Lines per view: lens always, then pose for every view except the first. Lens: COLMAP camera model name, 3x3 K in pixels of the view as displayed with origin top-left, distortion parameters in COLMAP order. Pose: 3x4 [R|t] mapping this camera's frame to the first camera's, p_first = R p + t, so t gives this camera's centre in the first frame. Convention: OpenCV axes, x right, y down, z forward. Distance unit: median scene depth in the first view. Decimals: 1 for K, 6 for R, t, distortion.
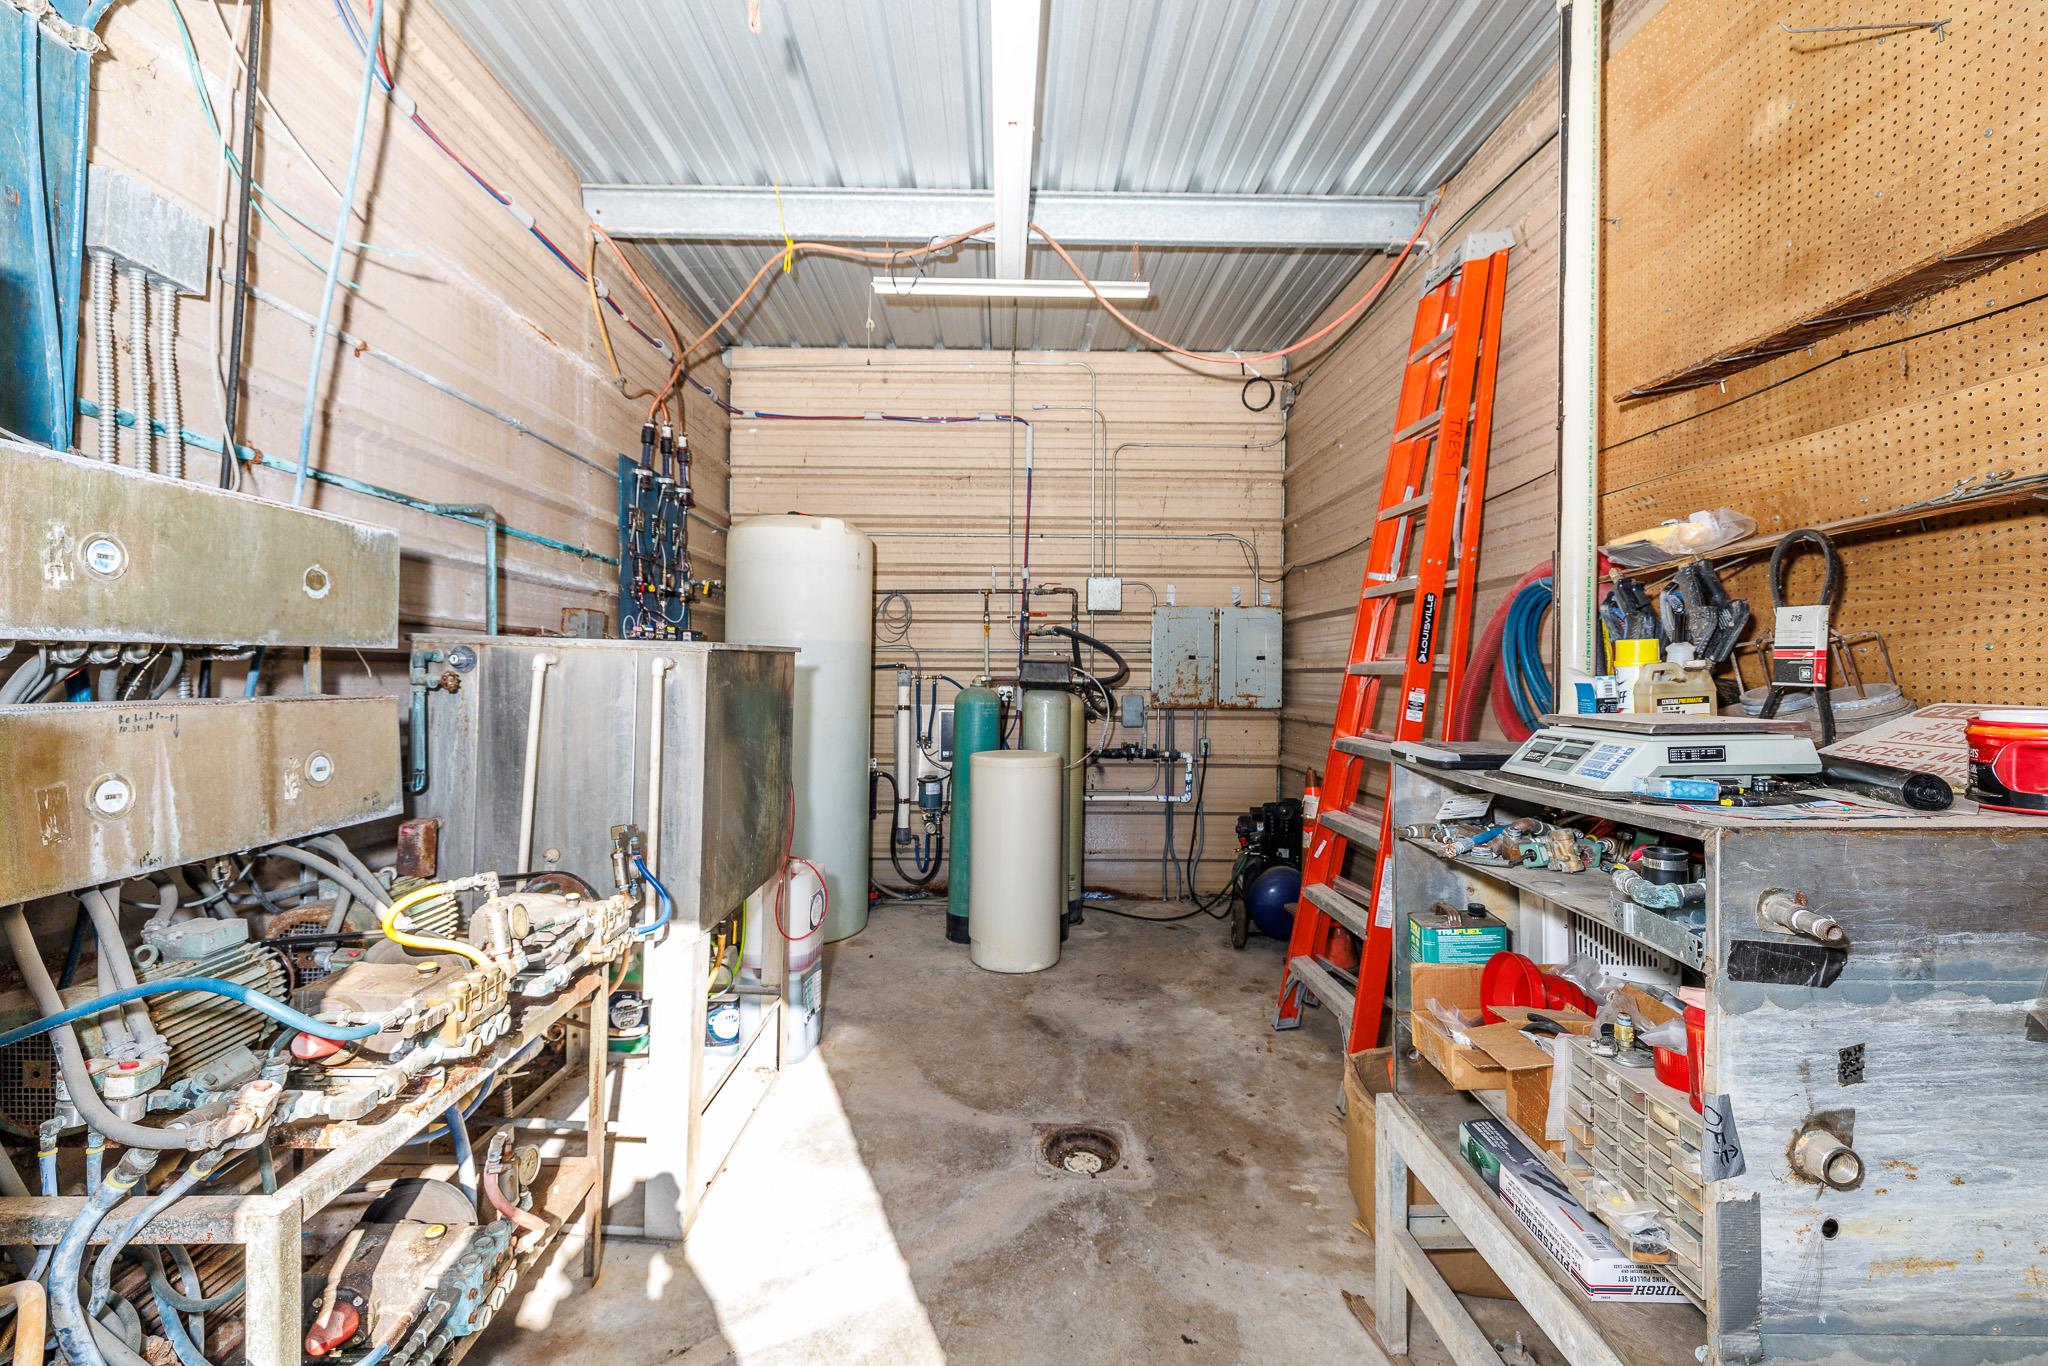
lens RADIAL K [[879.5, 0, 1019.1], [0, 879.5, 685.0], [0, 0, 1]] dist [0.000786, 0.000358]
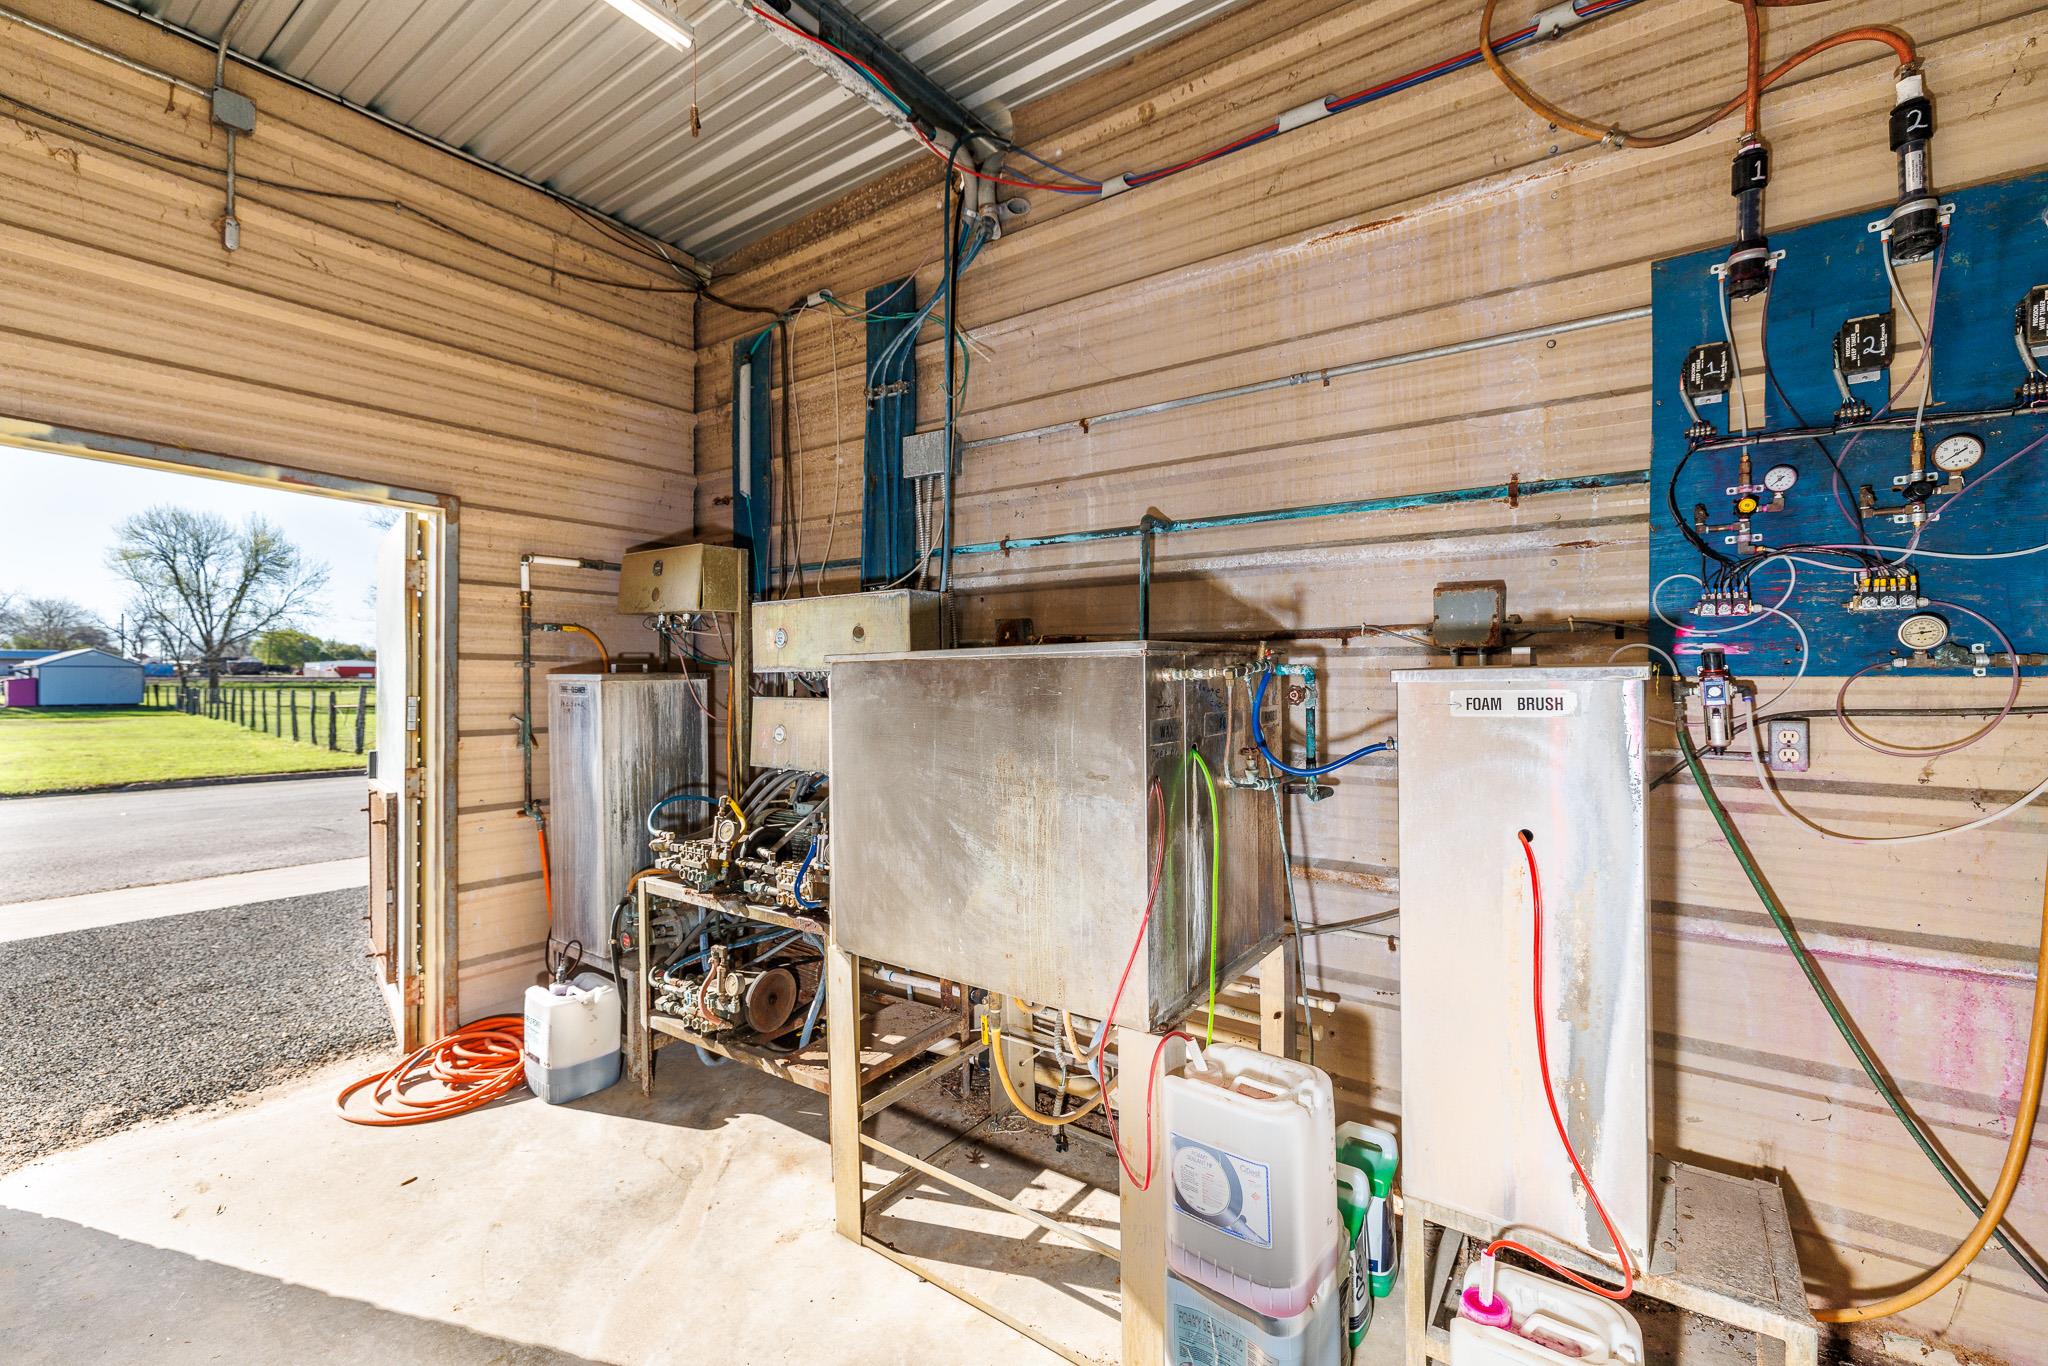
lens RADIAL K [[879.5, 0, 1019.1], [0, 879.5, 685.0], [0, 0, 1]] dist [0.000786, 0.000358]
pose [[-0.608291, -0.005707, -0.793693, 0.135282], [-0.013656, 0.999901, 0.003276, -0.009646], [0.793596, 0.012831, -0.608309, 0.759510]]
